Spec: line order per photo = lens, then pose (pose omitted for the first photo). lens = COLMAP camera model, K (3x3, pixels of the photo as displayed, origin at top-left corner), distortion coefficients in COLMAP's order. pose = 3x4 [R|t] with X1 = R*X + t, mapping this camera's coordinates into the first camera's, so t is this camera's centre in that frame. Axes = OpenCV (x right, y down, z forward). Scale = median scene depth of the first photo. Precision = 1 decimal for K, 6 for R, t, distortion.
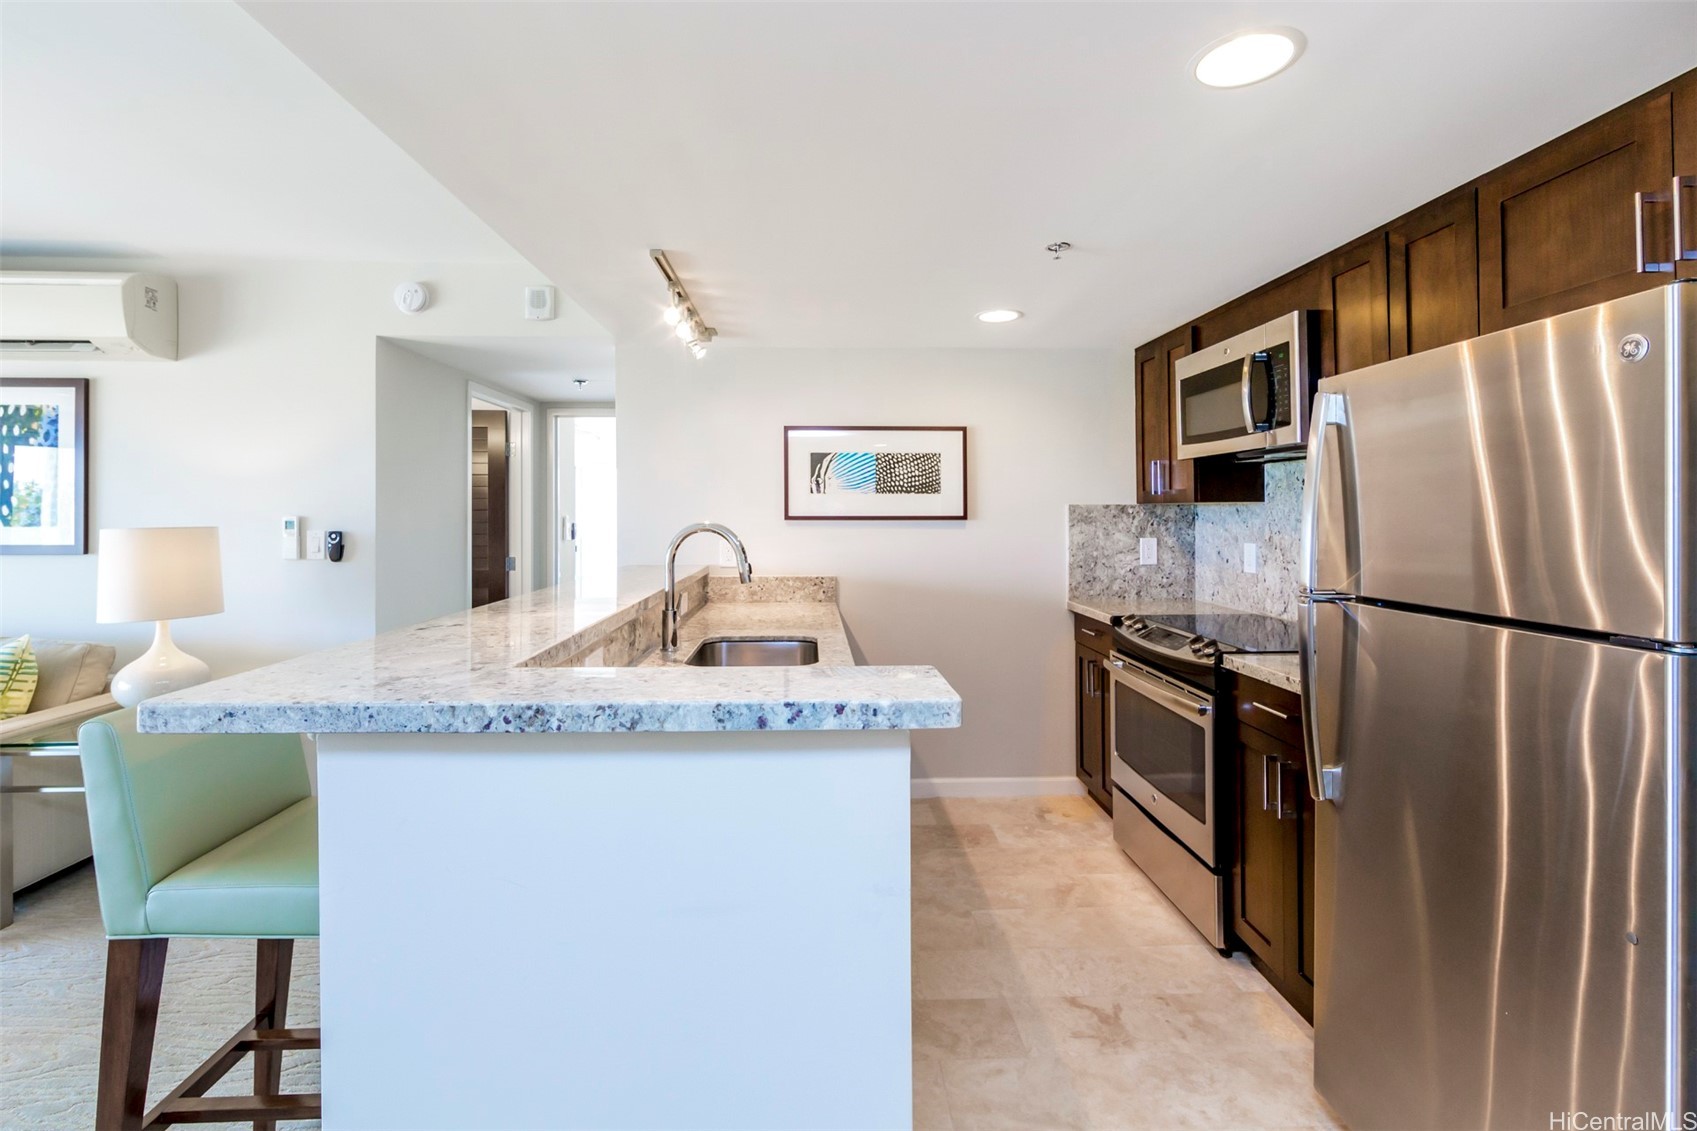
lens RADIAL K [[742.3, 0, 849.8], [0, 742.3, 508.6], [0, 0, 1]] dist [-0.004621, -0.000266]
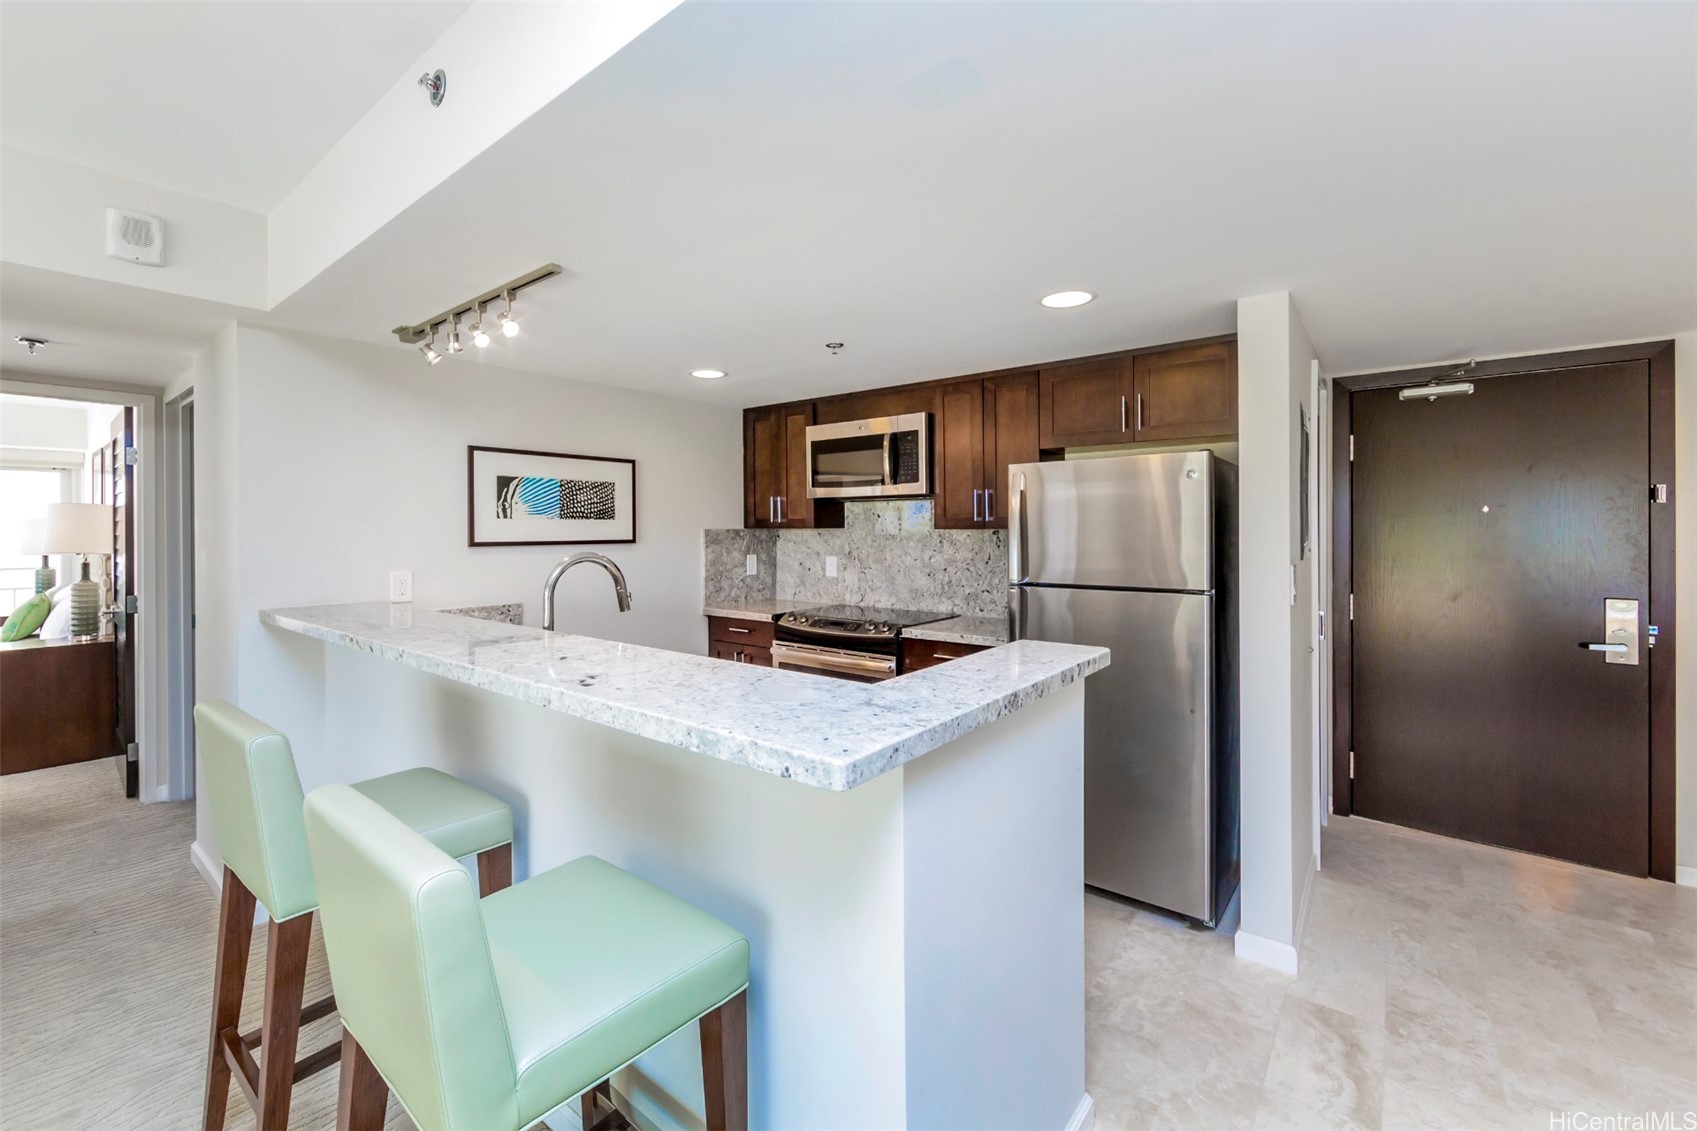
lens RADIAL K [[698.7, 0, 783.0], [0, 698.7, 526.3], [0, 0, 1]] dist [-0.002242, -0.000093]
pose [[0.679383, 0.000109, 0.733784, -0.470386], [-0.001690, 0.999998, 0.001416, -0.012454], [-0.733782, -0.002202, 0.679382, 0.121981]]
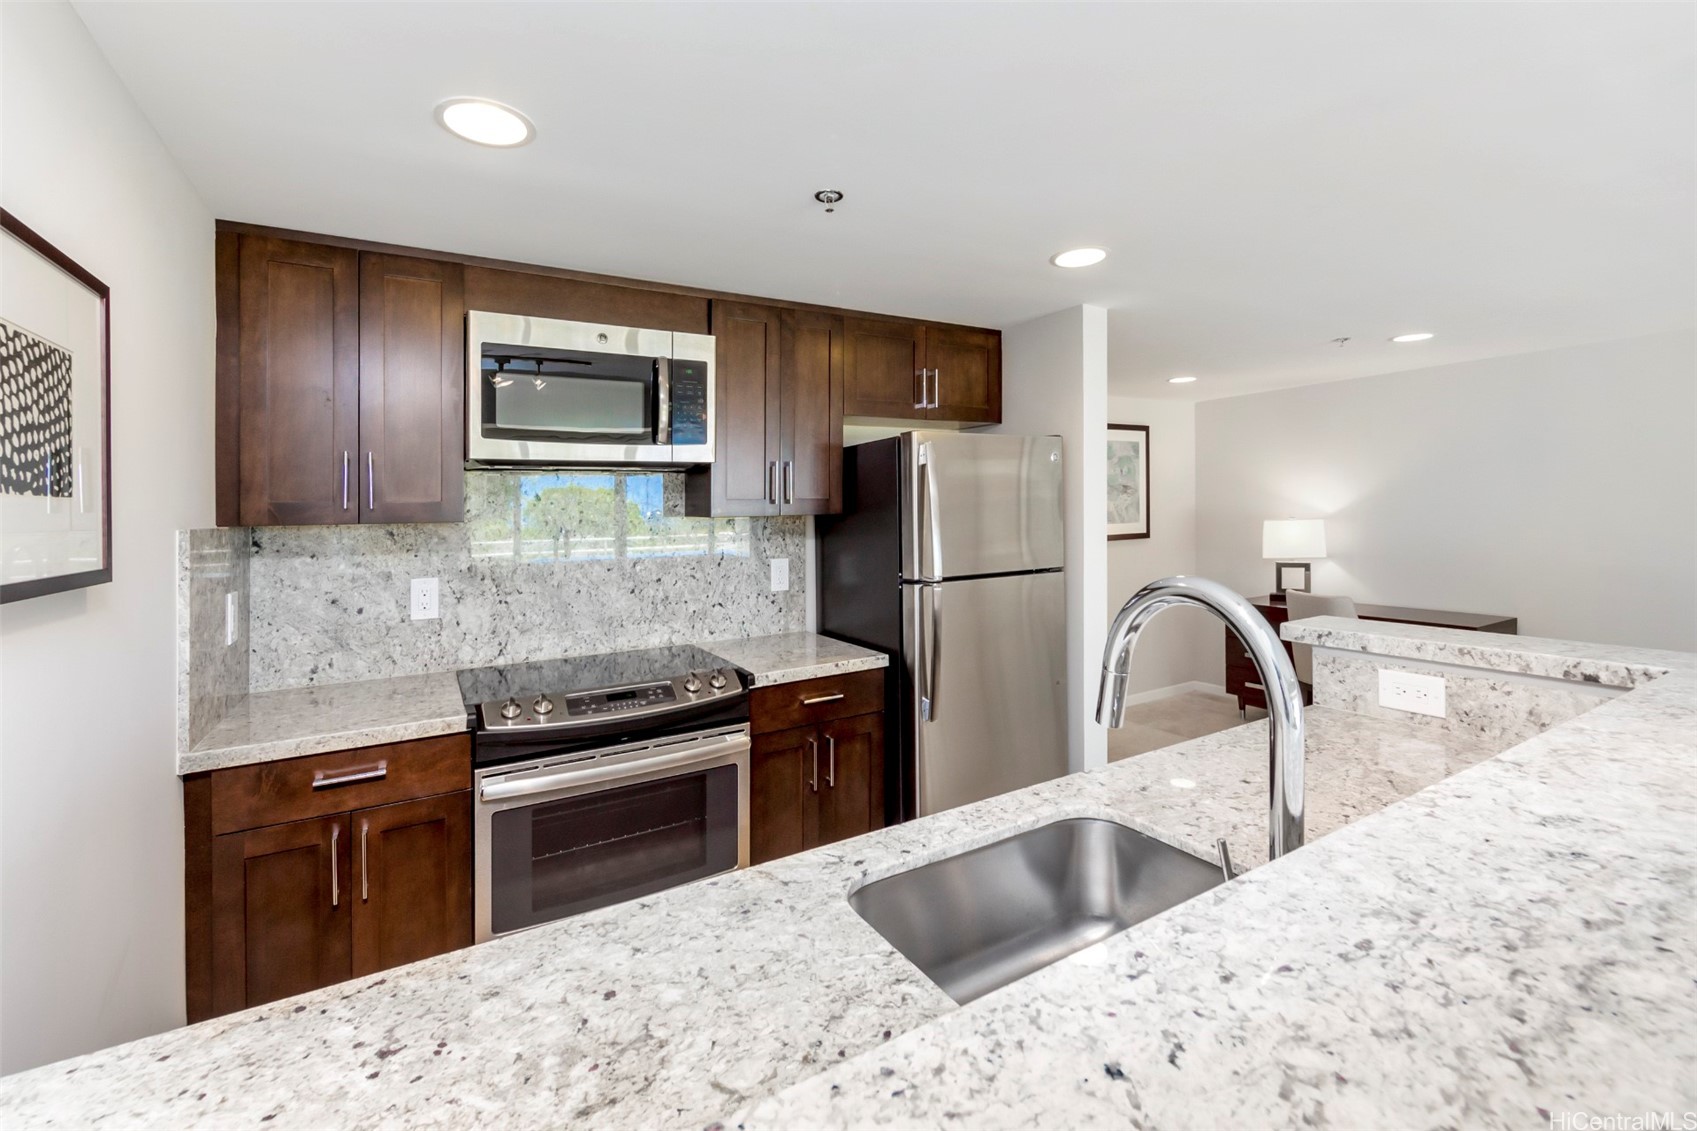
lens RADIAL K [[788.6, 0, 843.5], [0, 788.6, 508.9], [0, 0, 1]] dist [-0.000898, -0.000043]
pose [[-0.486289, 0.014102, 0.873684, -0.296065], [0.016227, 0.999843, -0.007106, -0.007984], [-0.873647, 0.010722, -0.486441, 0.899413]]
